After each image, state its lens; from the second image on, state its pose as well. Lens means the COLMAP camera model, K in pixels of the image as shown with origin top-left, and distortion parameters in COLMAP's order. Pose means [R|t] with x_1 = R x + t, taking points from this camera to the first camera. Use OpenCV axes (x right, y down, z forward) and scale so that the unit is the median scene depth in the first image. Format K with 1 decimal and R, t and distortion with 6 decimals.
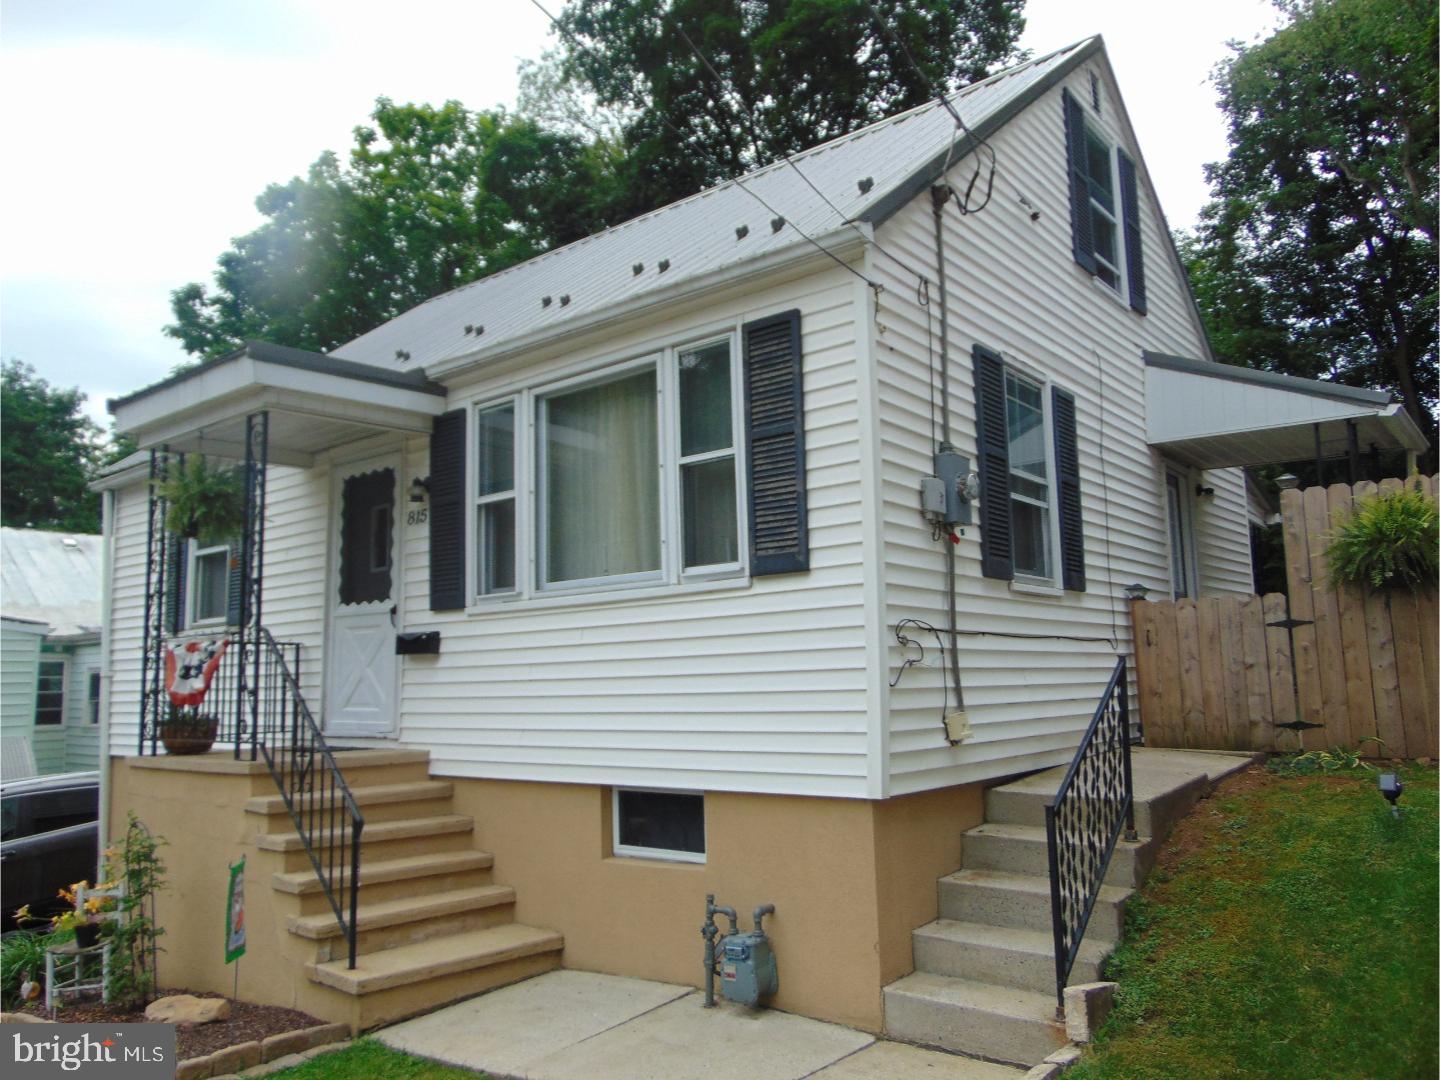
lens RADIAL K [[1056.6, 0, 745.9], [0, 1056.6, 555.7], [0, 0, 1]] dist [0.000677, 0.001762]
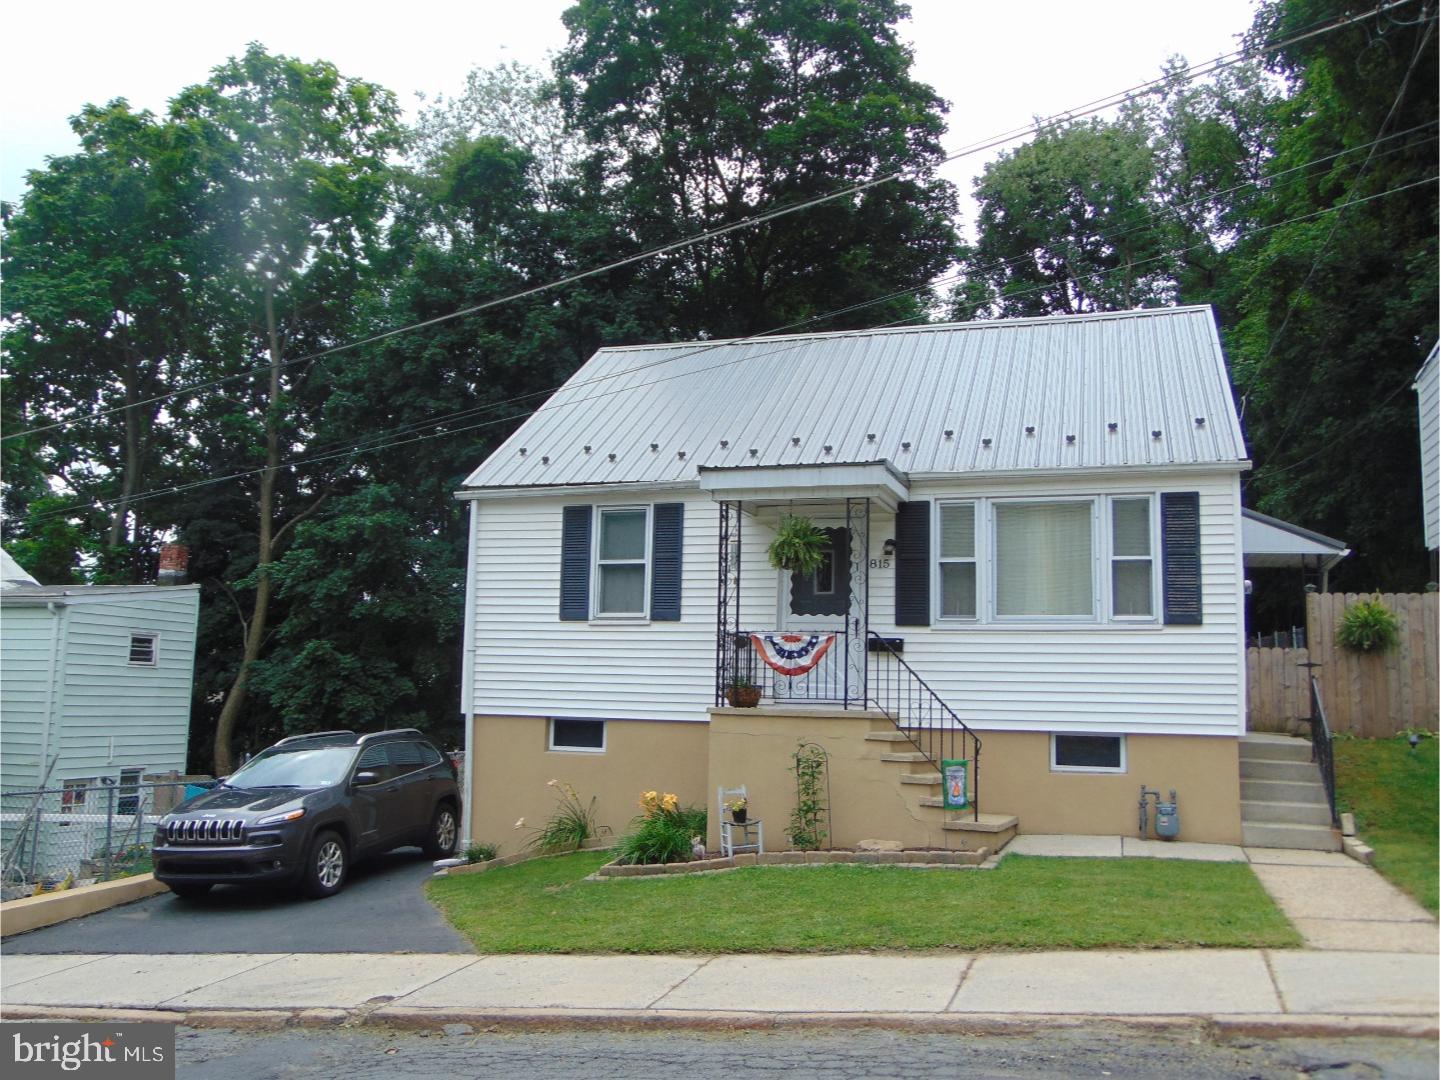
lens RADIAL K [[1243.9, 0, 720.0], [0, 1243.9, 540.0], [0, 0, 1]] dist [-0.016585, -0.004564]
pose [[0.930772, 0.096491, 0.352636, -1.296215], [-0.089962, 0.995334, -0.034899, 0.015411], [-0.354358, 0.000759, 0.935109, -0.700185]]
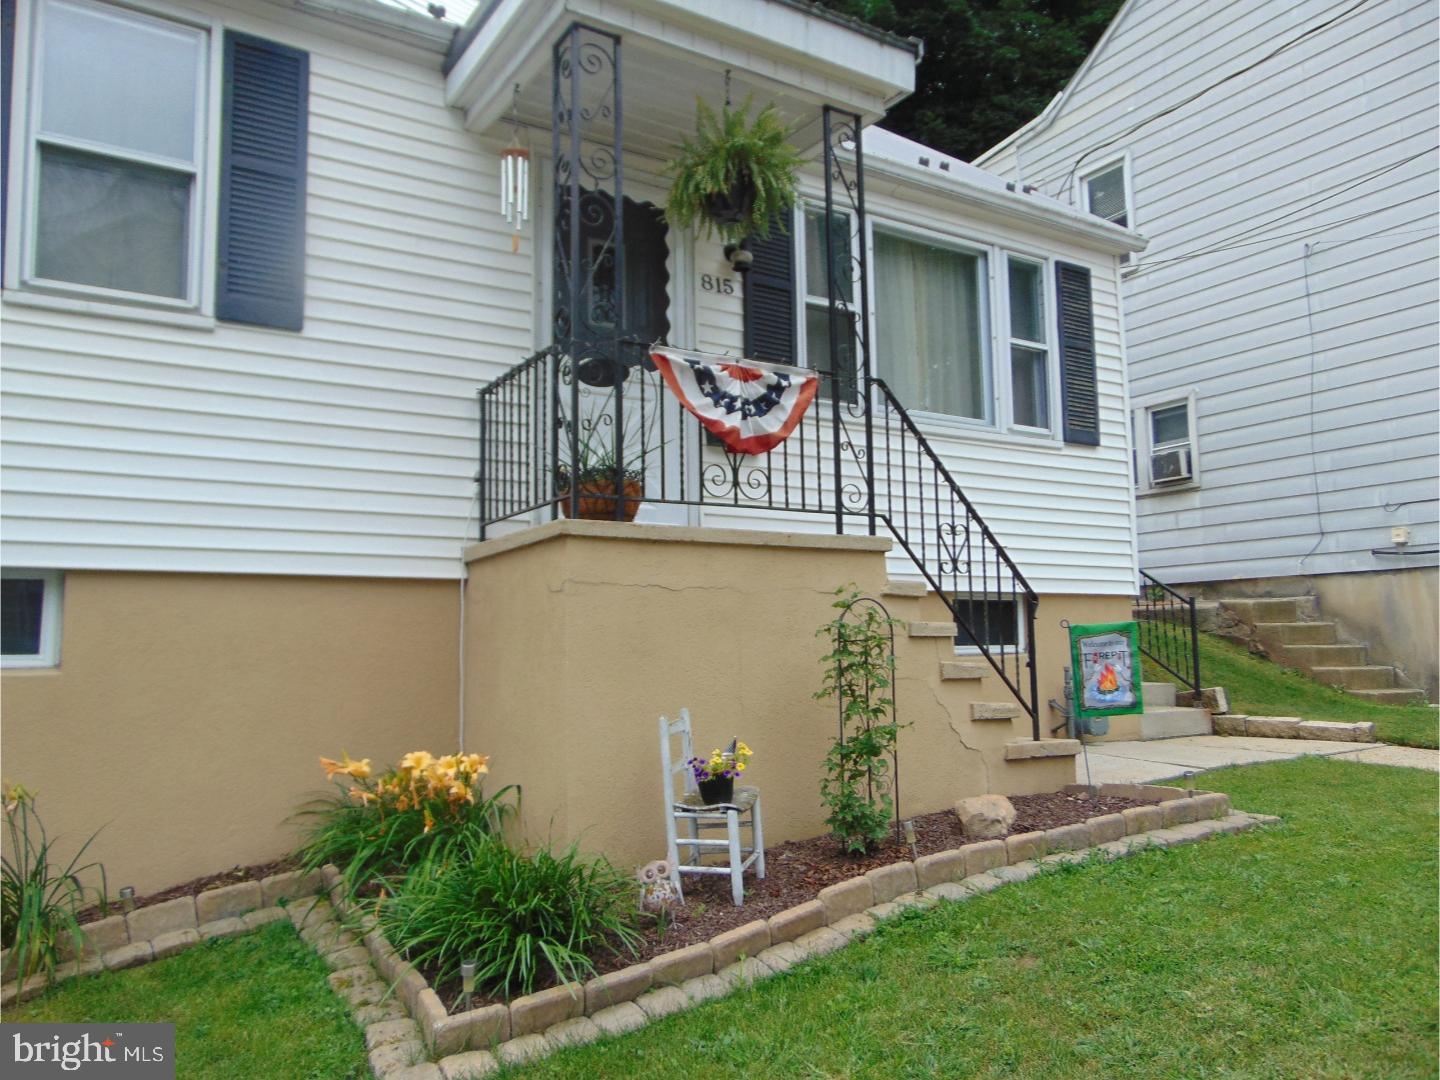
lens RADIAL K [[1056.3, 0, 720.0], [0, 1056.3, 540.0], [0, 0, 1]] dist [0.001563, 0.000200]
pose [[0.334055, 0.119208, 0.934985, -1.168949], [-0.107439, 0.990320, -0.087877, 0.260272], [-0.936410, -0.071098, 0.343629, 0.765823]]
